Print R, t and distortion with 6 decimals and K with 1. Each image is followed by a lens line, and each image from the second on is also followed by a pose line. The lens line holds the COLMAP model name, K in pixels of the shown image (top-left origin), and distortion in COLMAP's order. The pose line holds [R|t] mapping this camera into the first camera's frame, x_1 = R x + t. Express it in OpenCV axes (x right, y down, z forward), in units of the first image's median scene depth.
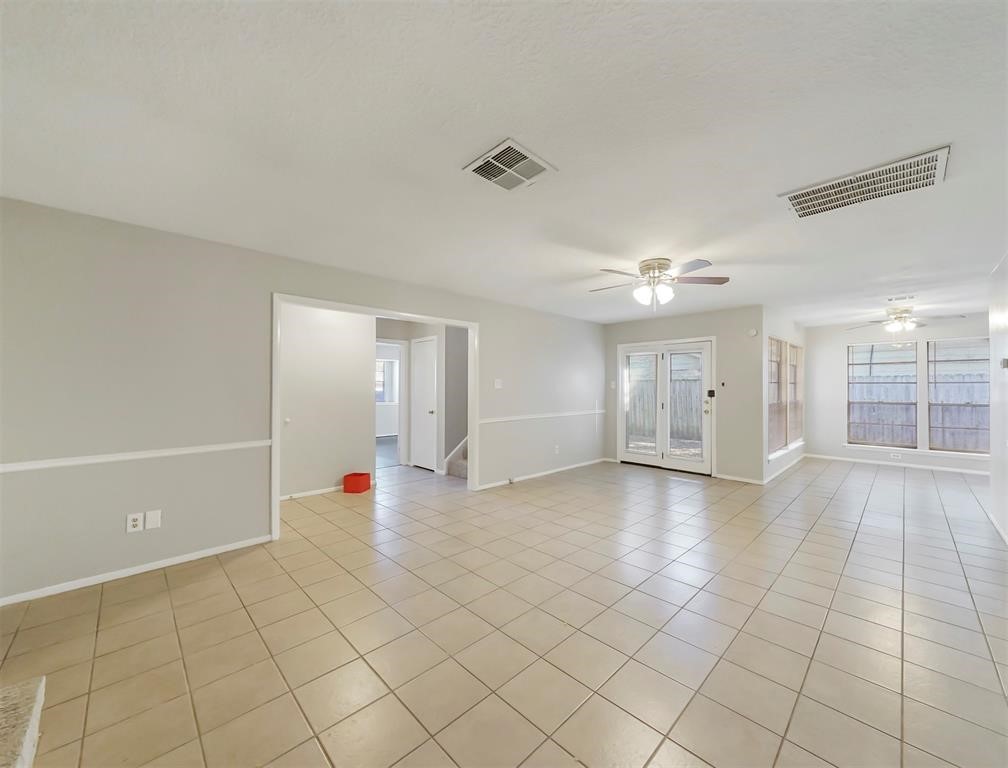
lens RADIAL K [[392.4, 0, 510.2], [0, 392.4, 389.0], [0, 0, 1]] dist [-0.000150, 0.000105]
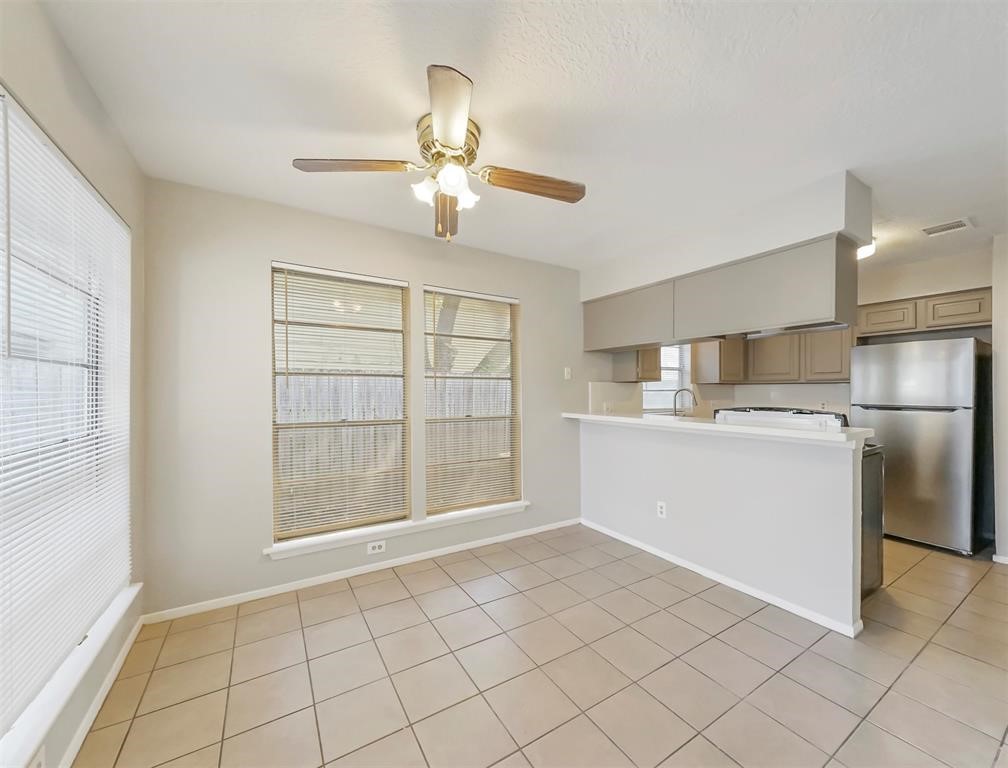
lens RADIAL K [[392.4, 0, 506.0], [0, 392.4, 390.2], [0, 0, 1]] dist [-0.000150, 0.000105]
pose [[0.221446, -0.002781, 0.975169, 0.632490], [-0.004925, 0.999980, 0.003970, -0.001525], [-0.975160, -0.005682, 0.221428, 0.810333]]
